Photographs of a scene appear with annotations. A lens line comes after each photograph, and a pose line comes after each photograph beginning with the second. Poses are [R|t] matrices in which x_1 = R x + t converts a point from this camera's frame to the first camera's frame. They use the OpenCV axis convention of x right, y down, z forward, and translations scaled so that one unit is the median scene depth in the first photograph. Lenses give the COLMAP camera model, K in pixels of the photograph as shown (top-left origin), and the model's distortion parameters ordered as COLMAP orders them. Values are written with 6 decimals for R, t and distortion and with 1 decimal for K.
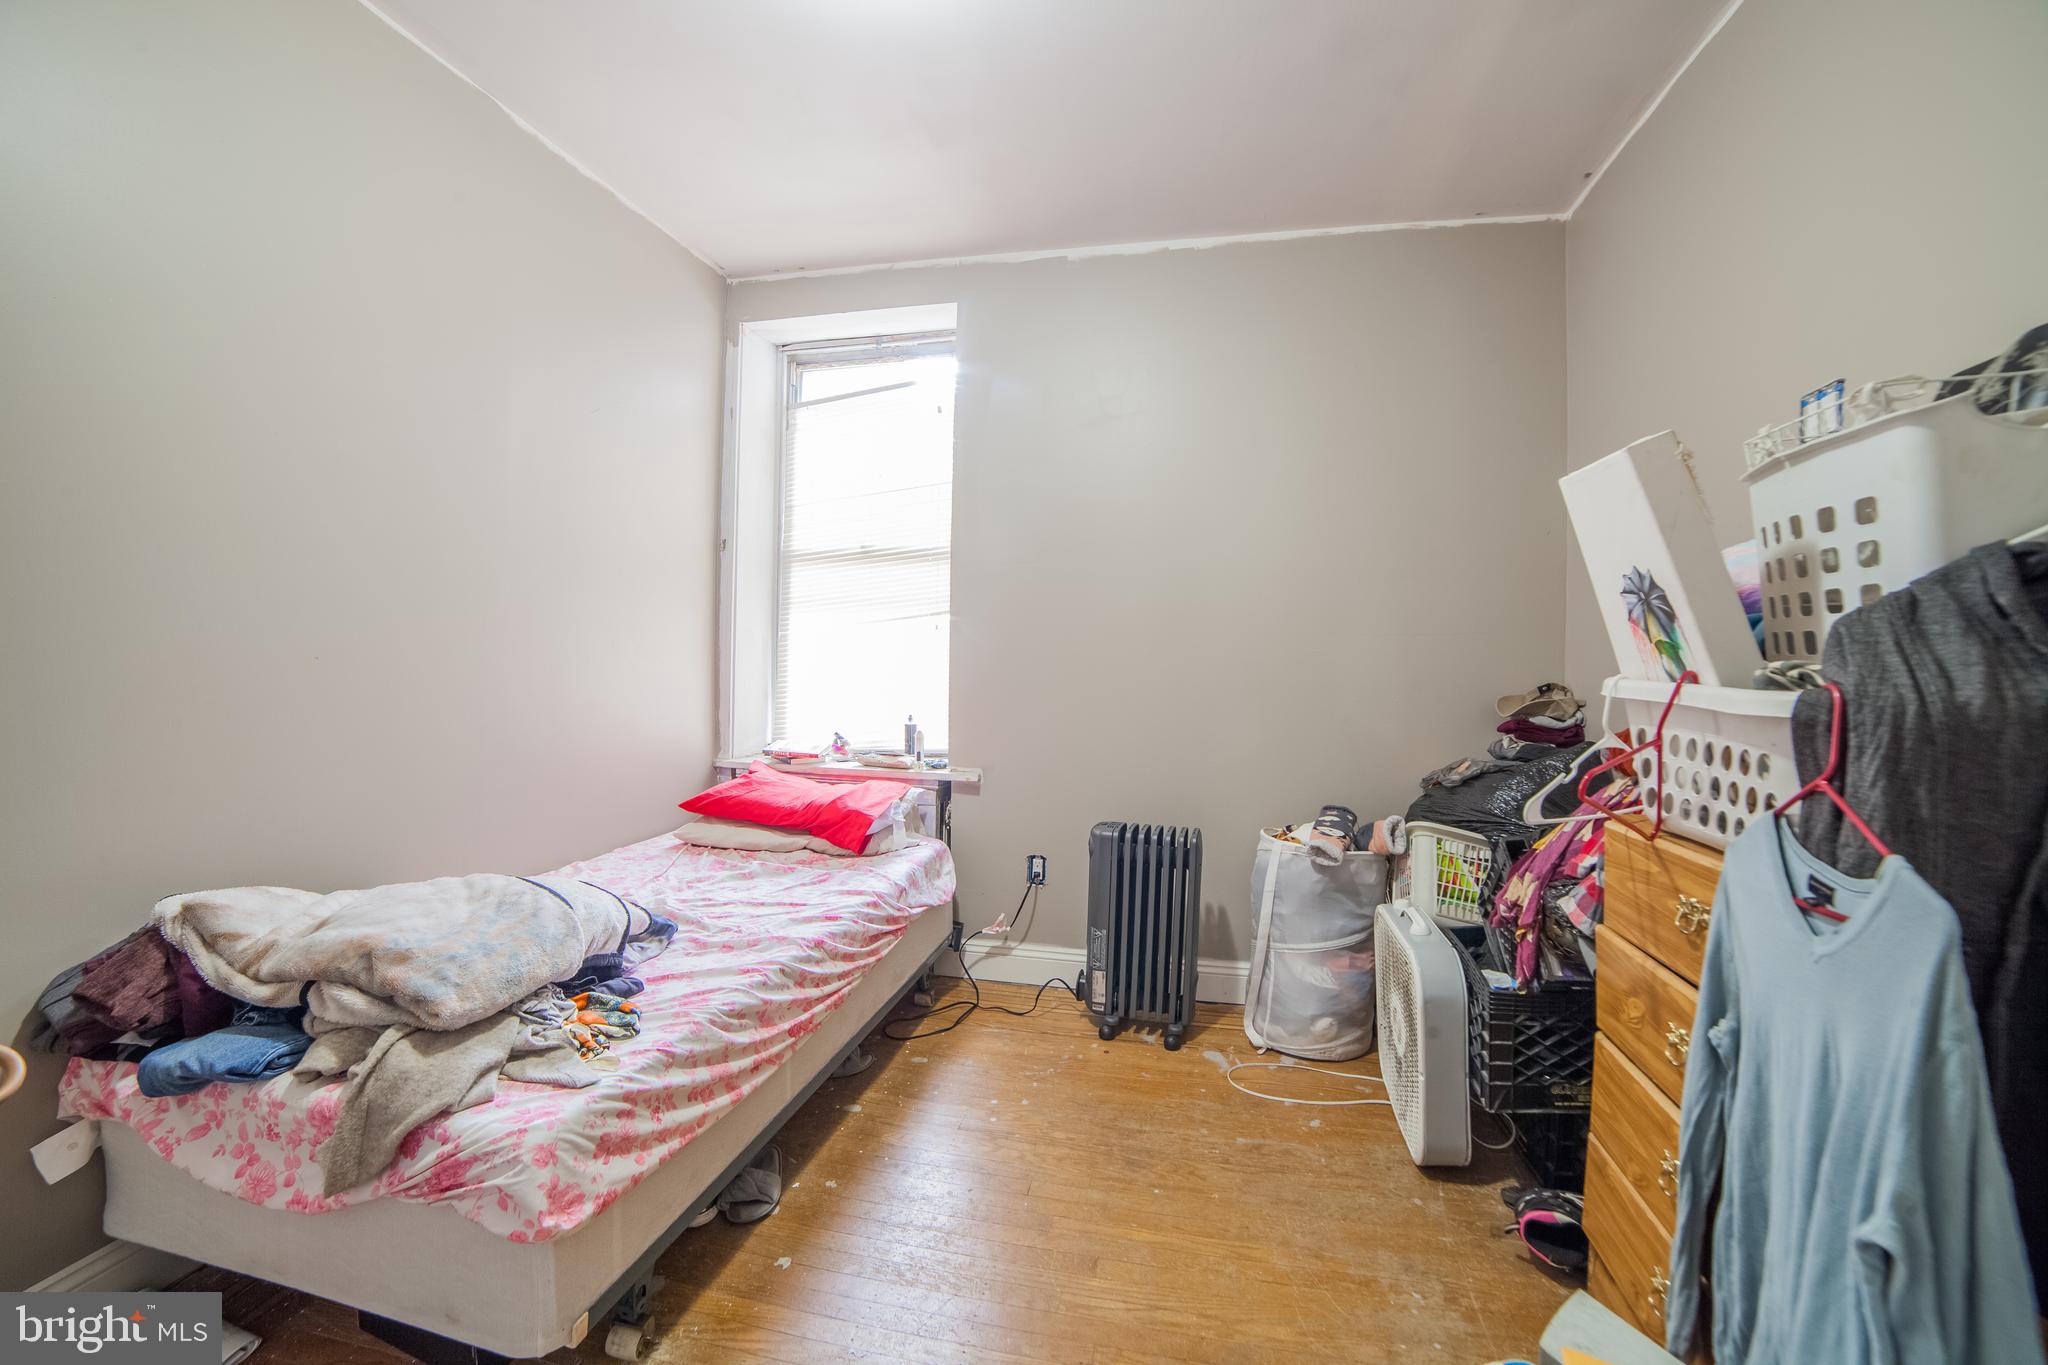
lens RADIAL K [[838.1, 0, 1019.5], [0, 838.1, 667.7], [0, 0, 1]] dist [-0.107079, 0.038121]
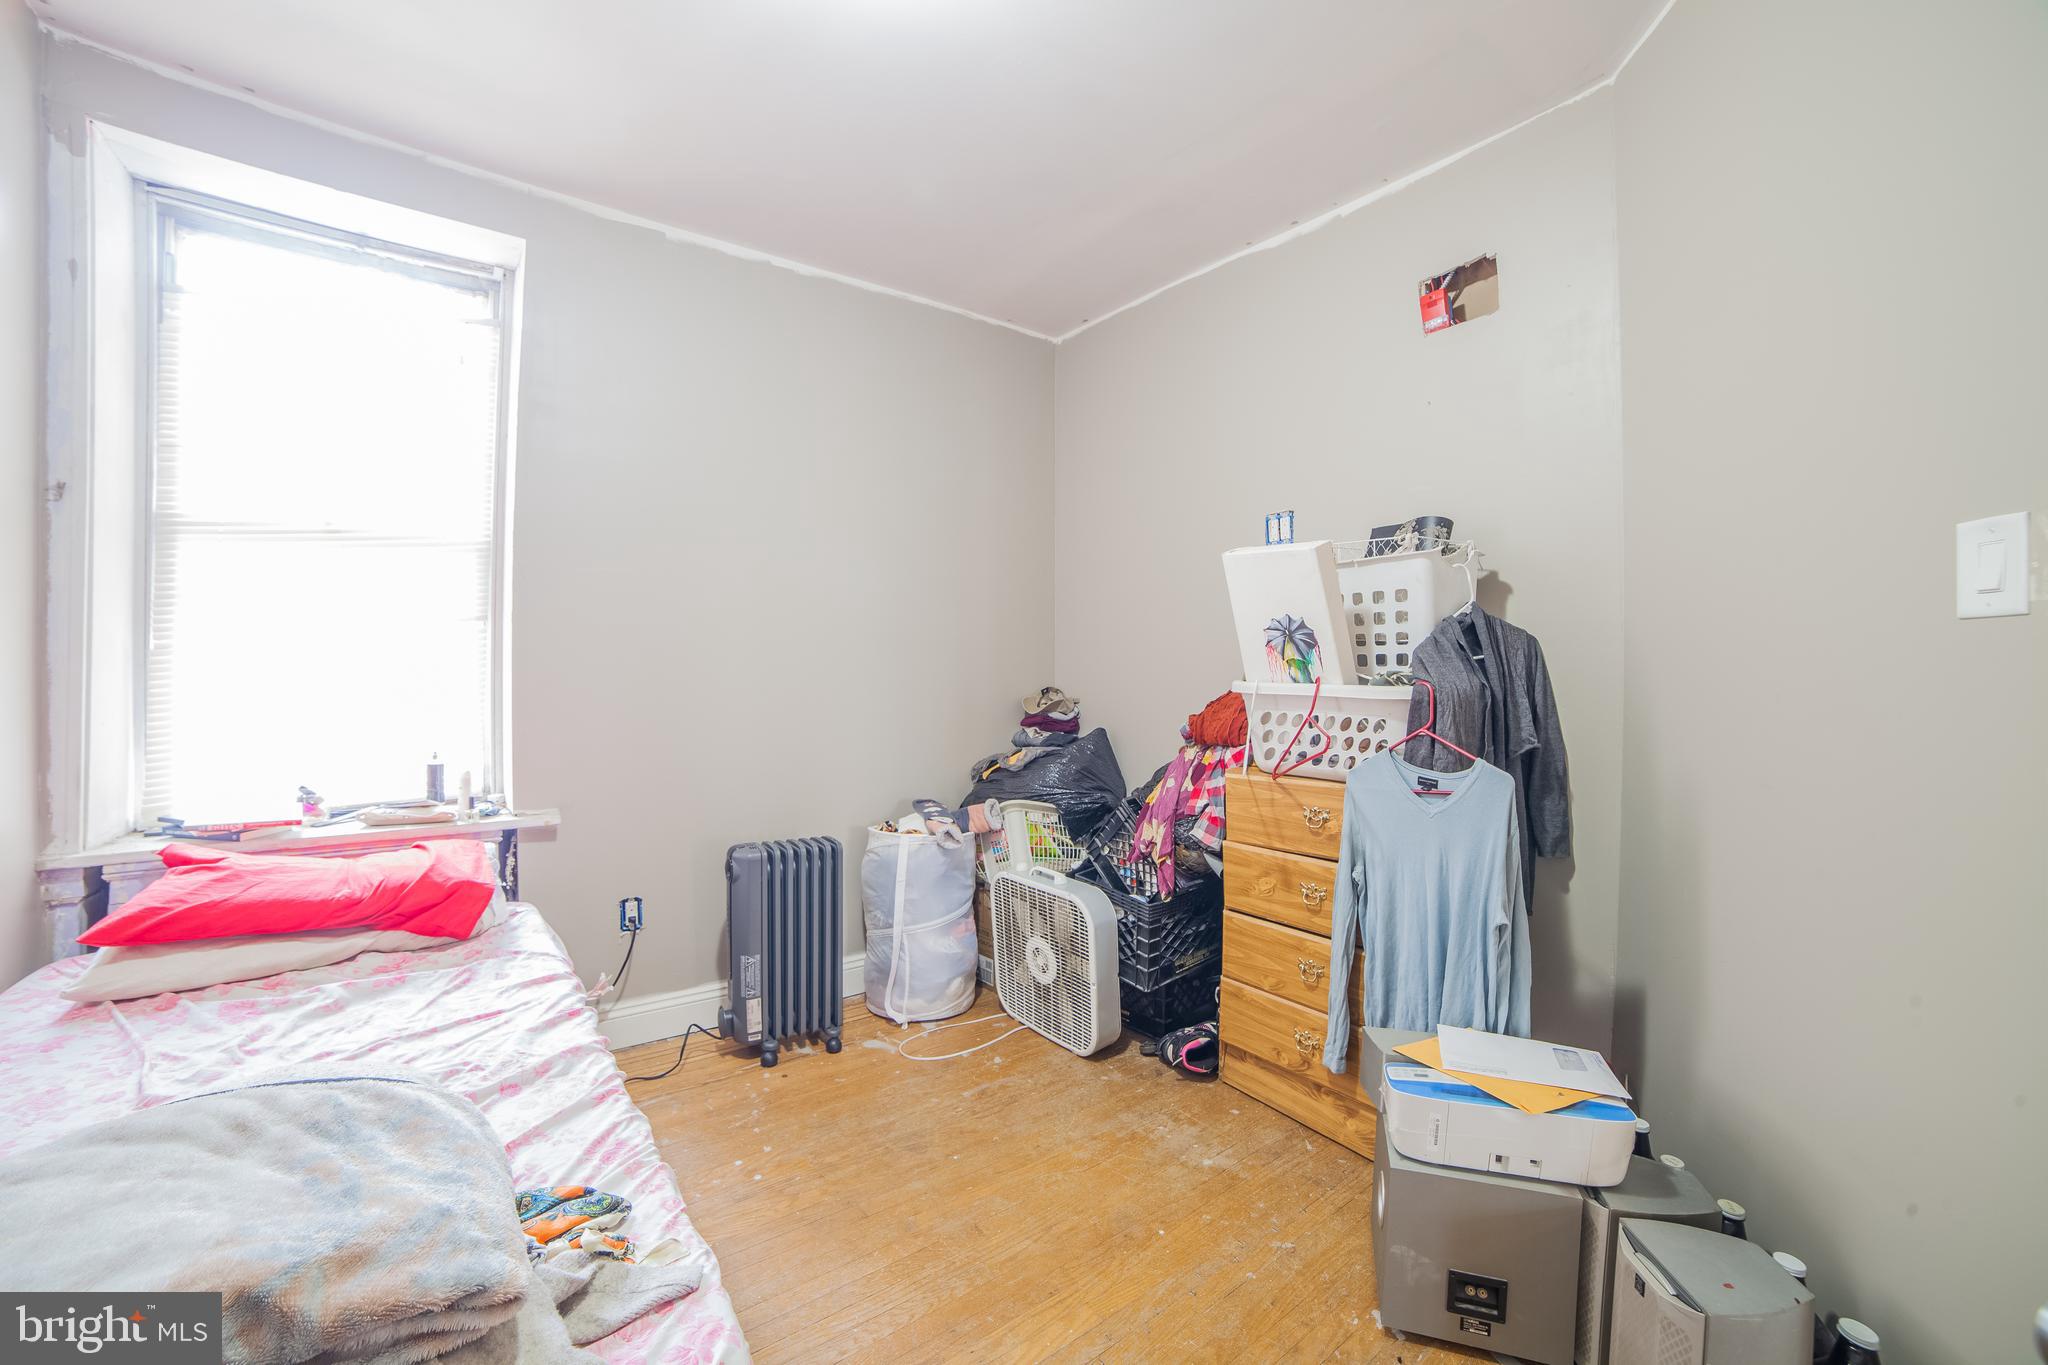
lens RADIAL K [[838.1, 0, 1019.5], [0, 838.1, 667.7], [0, 0, 1]] dist [-0.107079, 0.038121]
pose [[0.638486, -0.010517, 0.769562, -0.470255], [0.018962, 0.999818, -0.002069, -0.011422], [-0.769400, 0.015914, 0.638569, 0.162953]]
